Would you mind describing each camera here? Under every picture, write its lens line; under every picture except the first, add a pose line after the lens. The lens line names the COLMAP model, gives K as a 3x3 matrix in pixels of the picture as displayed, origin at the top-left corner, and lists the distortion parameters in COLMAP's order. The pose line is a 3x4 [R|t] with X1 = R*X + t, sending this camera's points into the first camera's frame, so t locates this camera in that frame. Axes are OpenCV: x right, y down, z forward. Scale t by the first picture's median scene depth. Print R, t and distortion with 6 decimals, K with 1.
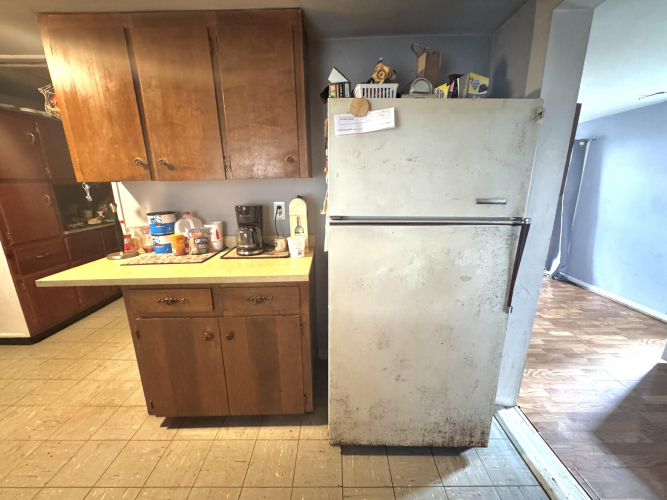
lens RADIAL K [[264.1, 0, 333.5], [0, 264.1, 250.0], [0, 0, 1]] dist [-0.001543, -0.000055]
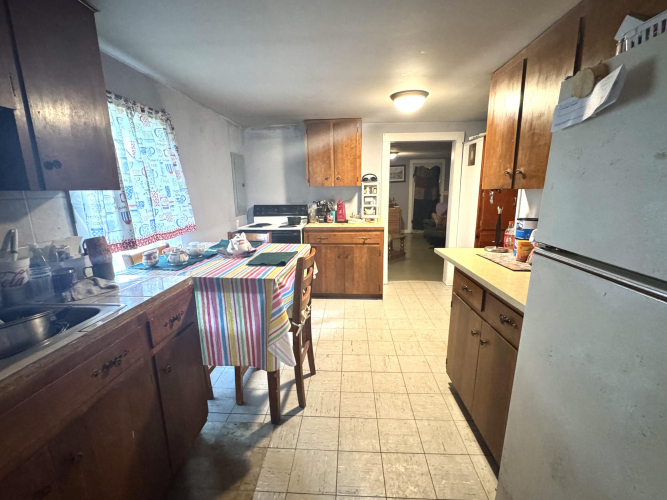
lens RADIAL K [[283.8, 0, 333.5], [0, 283.8, 250.0], [0, 0, 1]] dist [-0.000597, 0.000006]
pose [[-0.051508, 0.218859, -0.974396, 0.590925], [-0.237739, 0.944955, 0.224813, -0.110449], [0.969962, 0.243232, 0.003359, 0.333588]]
